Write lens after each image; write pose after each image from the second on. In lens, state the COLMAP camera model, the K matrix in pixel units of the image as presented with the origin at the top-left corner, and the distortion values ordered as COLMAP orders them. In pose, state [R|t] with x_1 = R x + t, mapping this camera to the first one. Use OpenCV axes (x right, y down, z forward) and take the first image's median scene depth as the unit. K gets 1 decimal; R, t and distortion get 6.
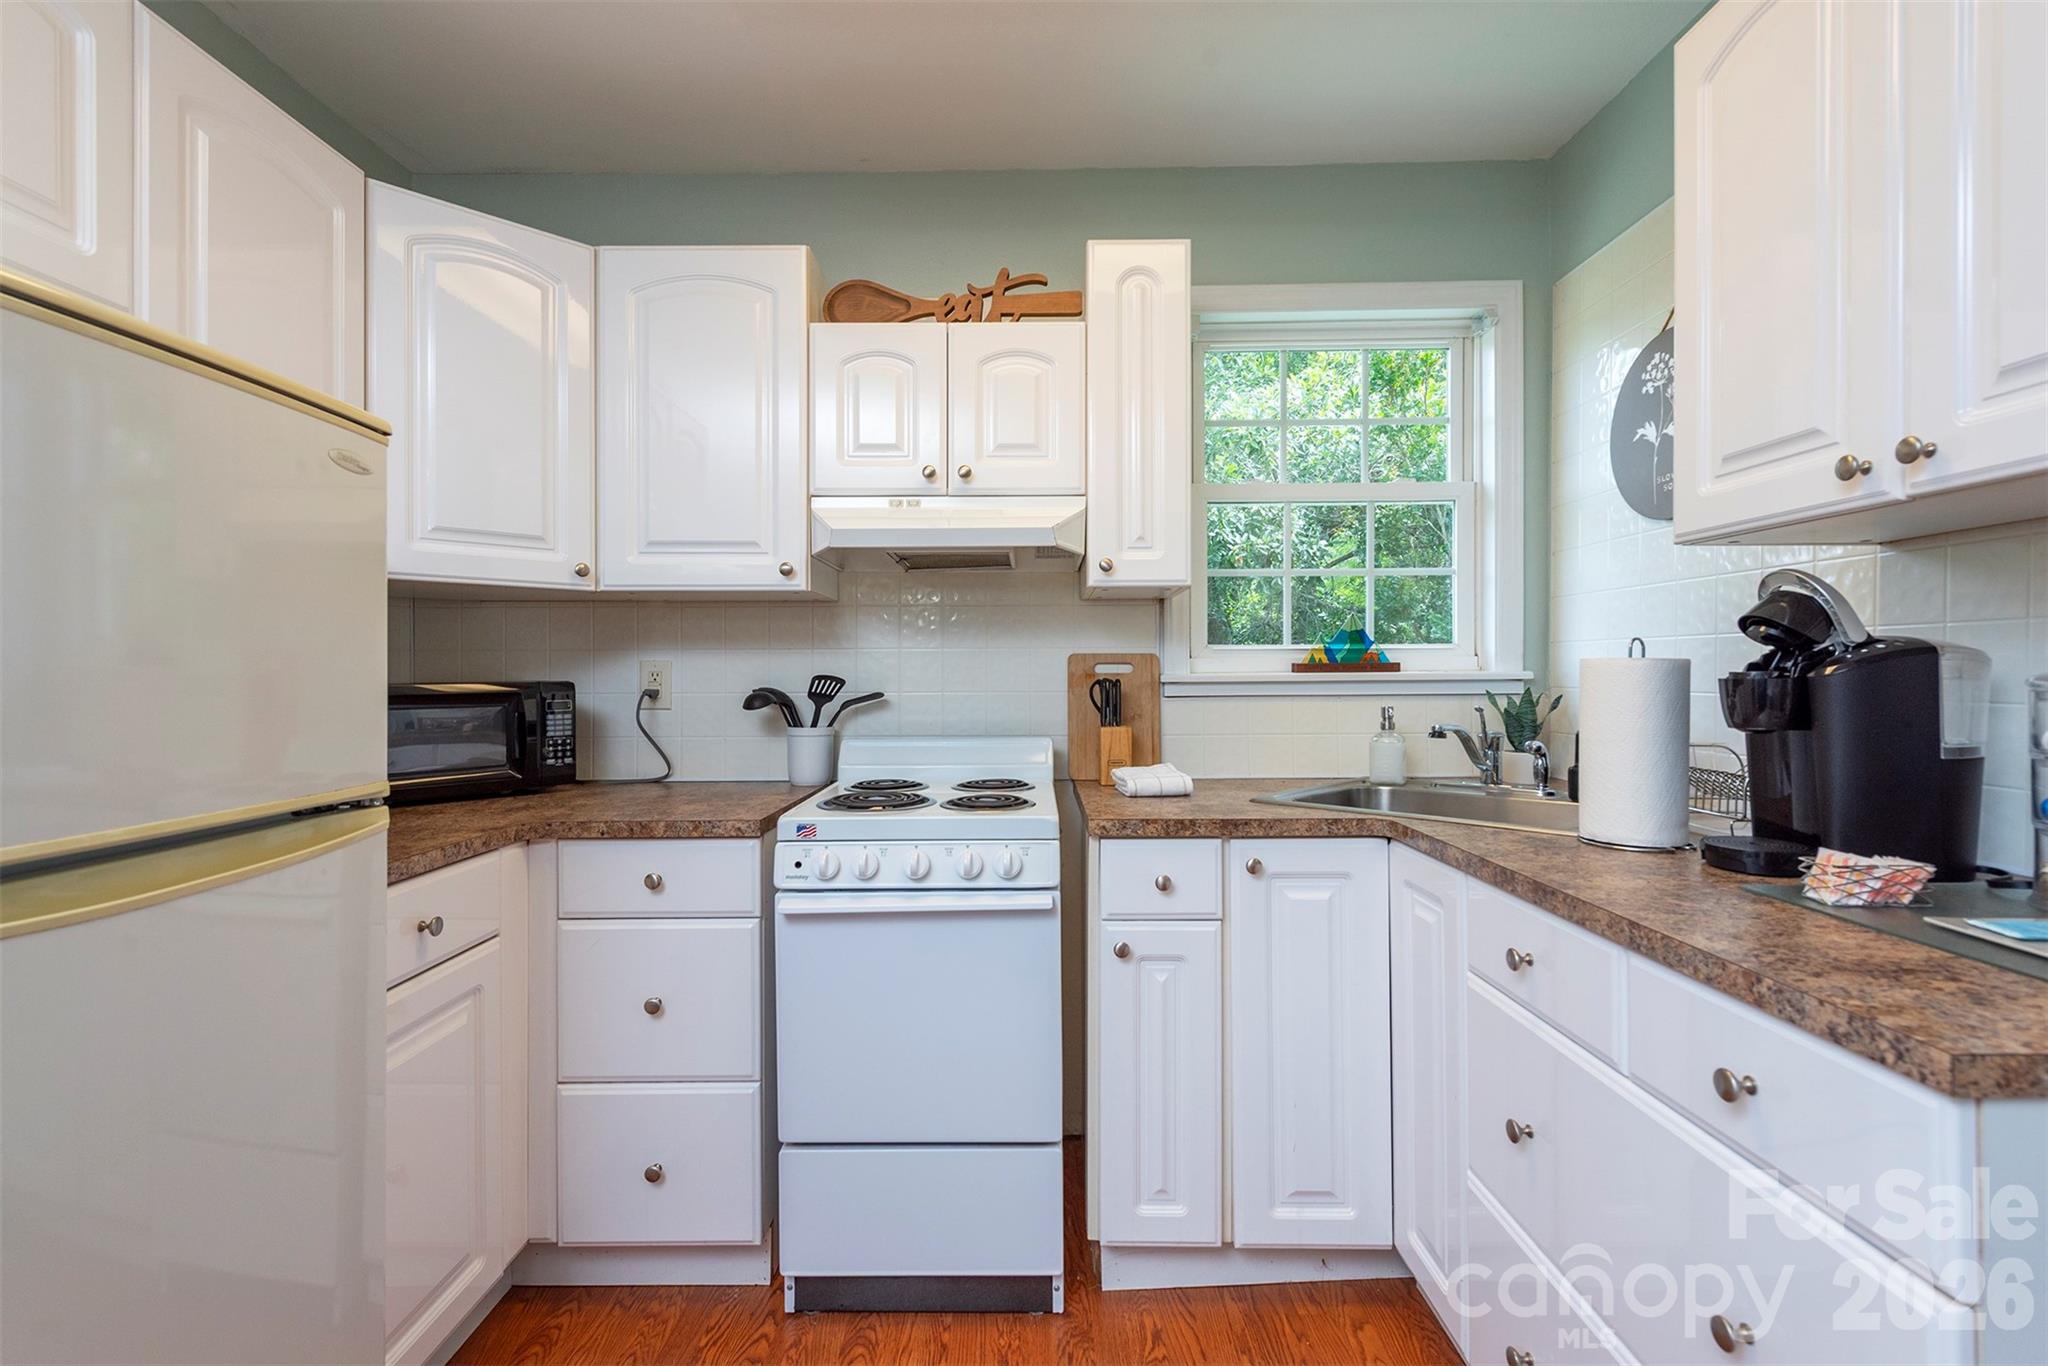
lens RADIAL K [[951.9, 0, 1037.4], [0, 951.9, 673.0], [0, 0, 1]] dist [0.001858, -0.002328]
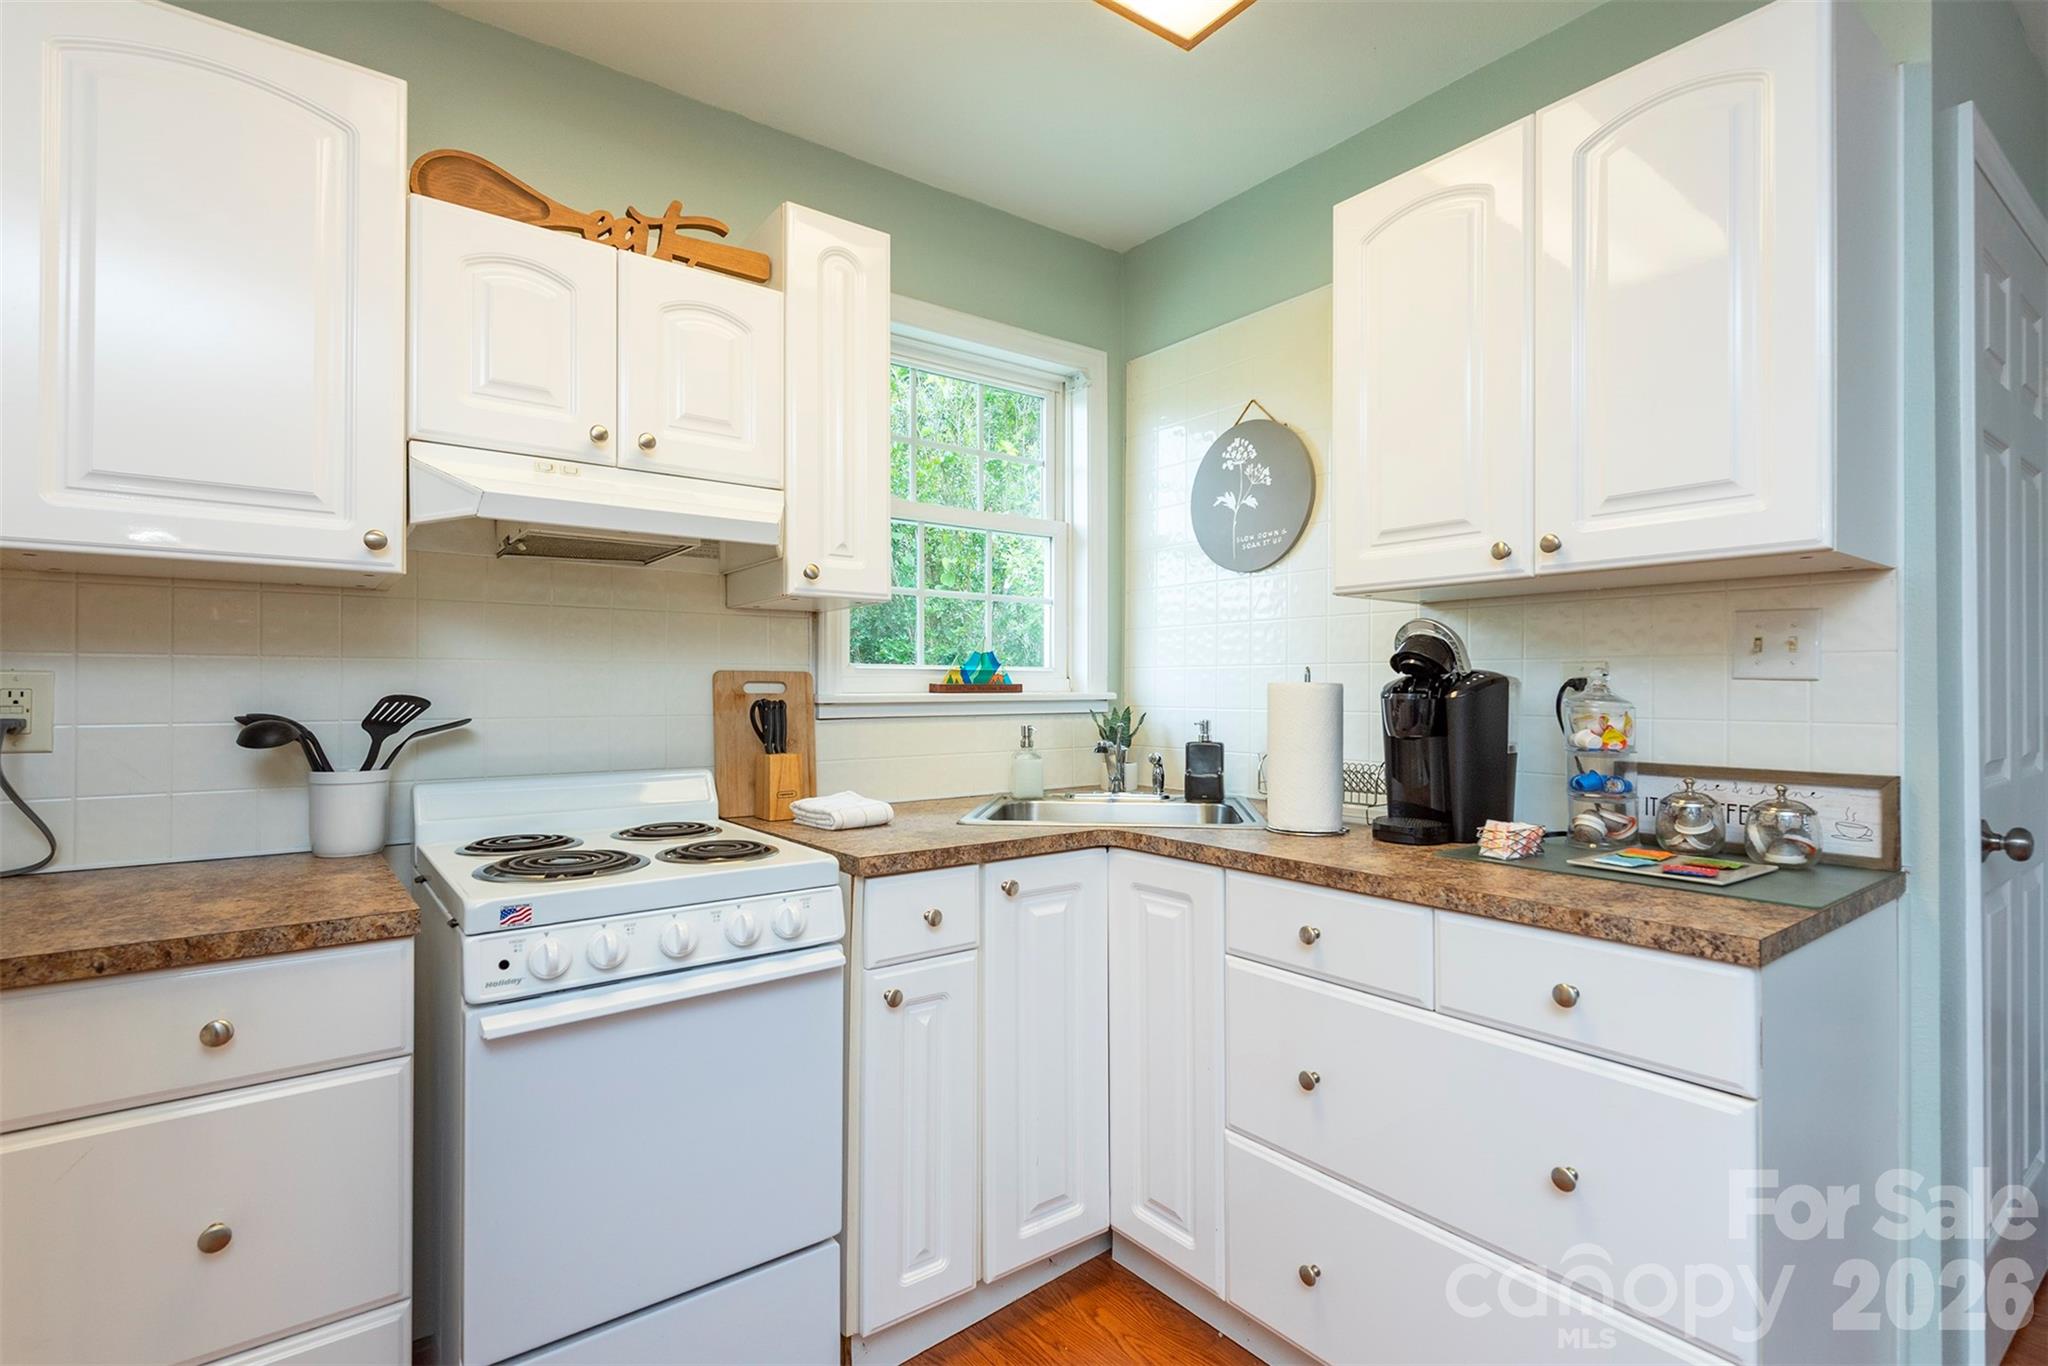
lens RADIAL K [[951.9, 0, 1026.3], [0, 951.9, 685.7], [0, 0, 1]] dist [0.001858, -0.002328]
pose [[0.790701, 0.007800, 0.612152, -0.311530], [-0.001374, 0.999939, -0.010966, 0.002783], [-0.612201, 0.007830, 0.790664, 0.173086]]
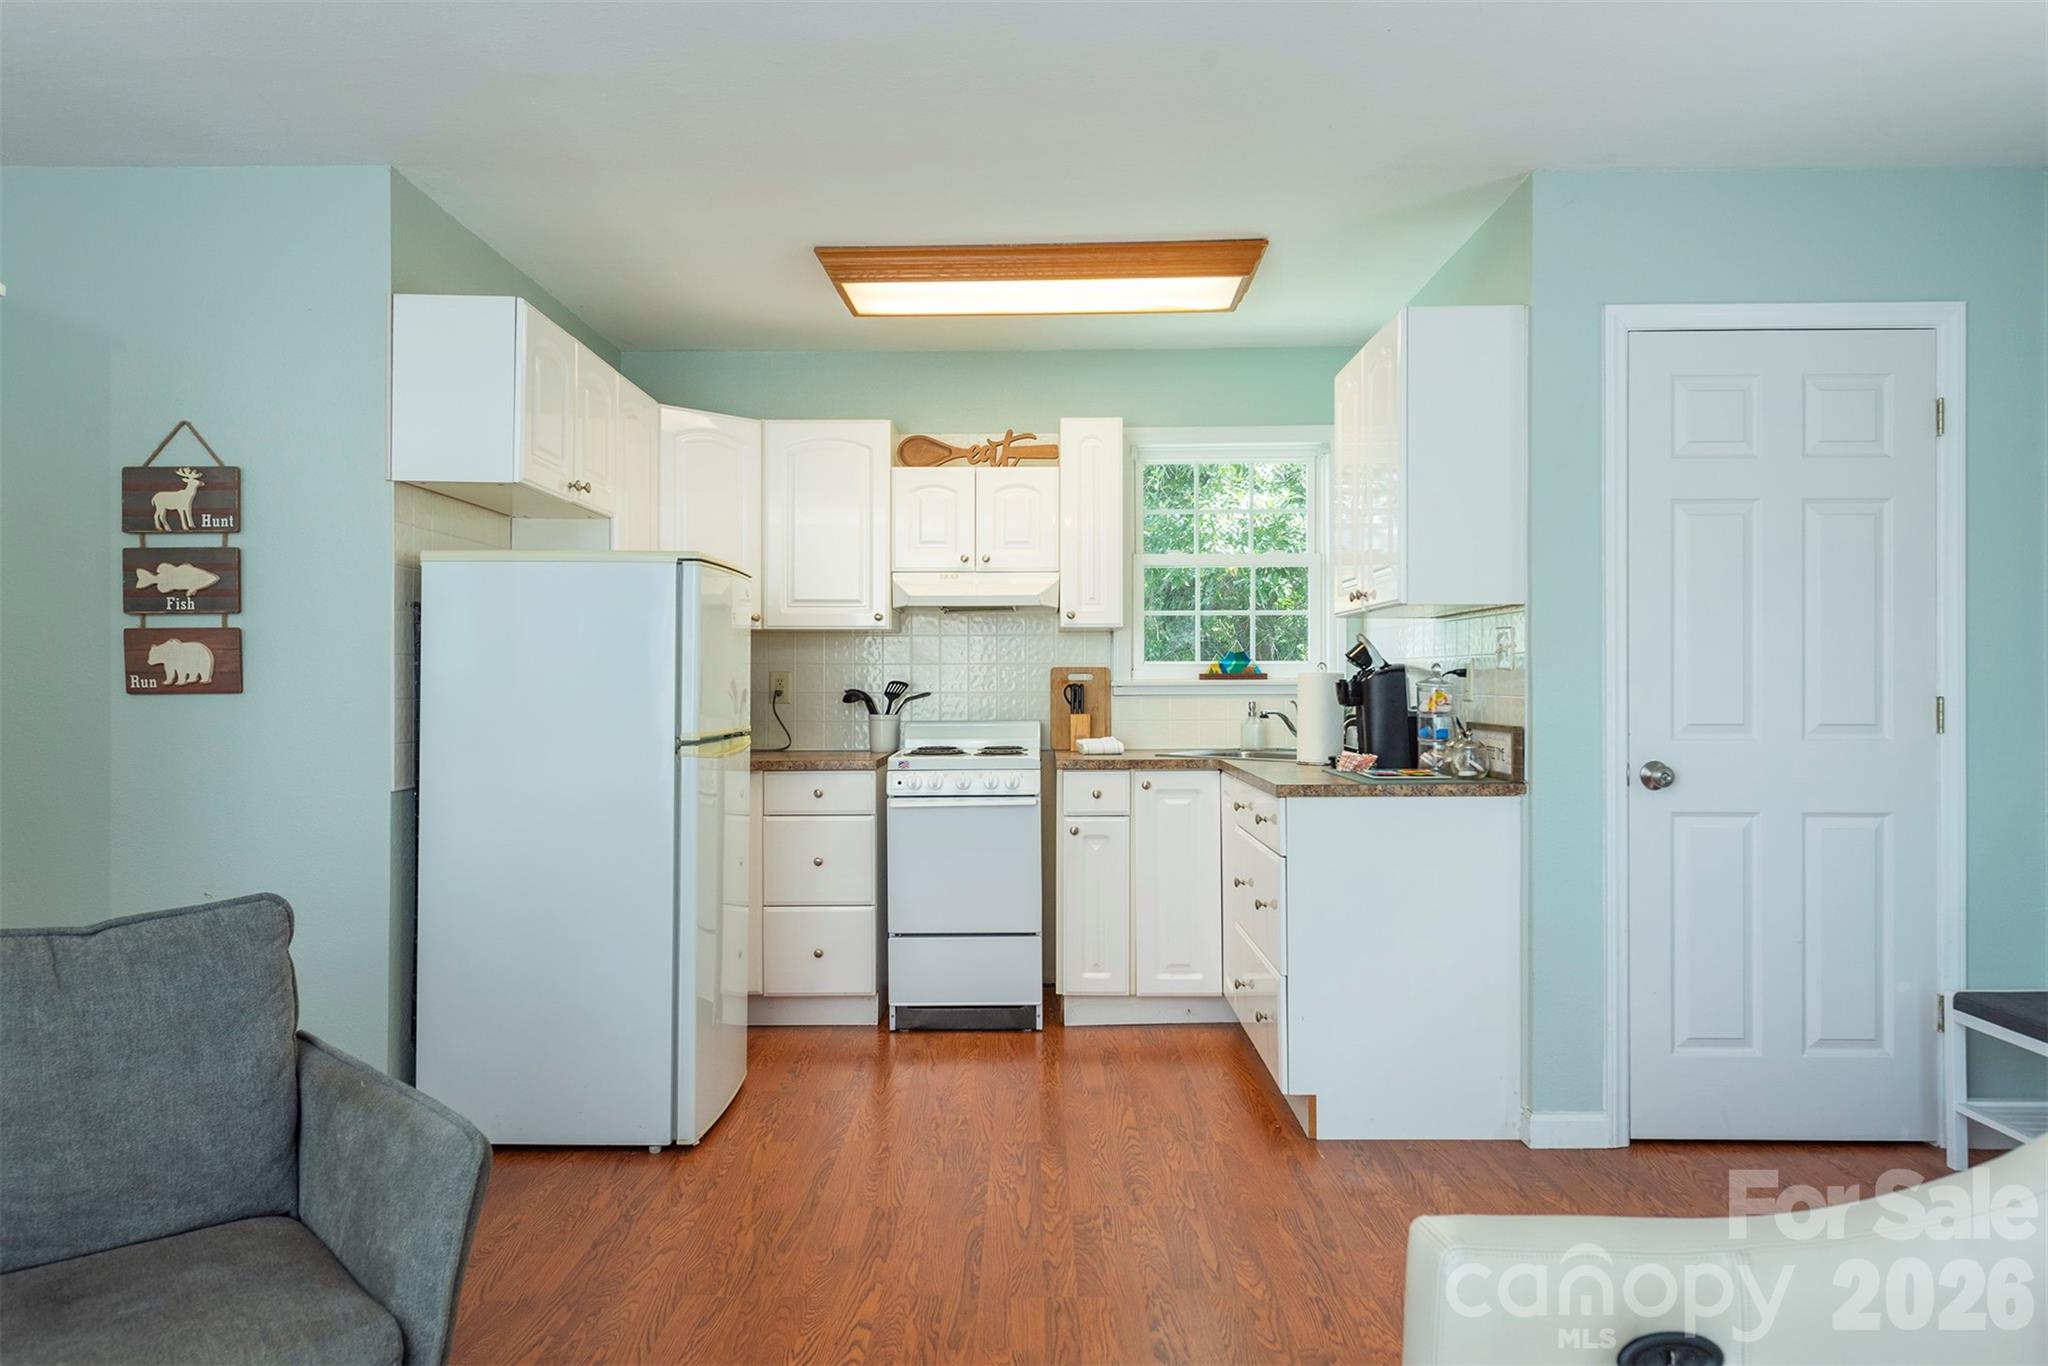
lens RADIAL K [[1327.7, 0, 1031.6], [0, 1327.7, 677.6], [0, 0, 1]] dist [0.016116, -0.002492]
pose [[0.999945, 0.000439, -0.010501, 0.027628], [-0.000499, 0.999983, -0.005739, 0.009735], [0.010498, 0.005744, 0.999928, -1.312484]]
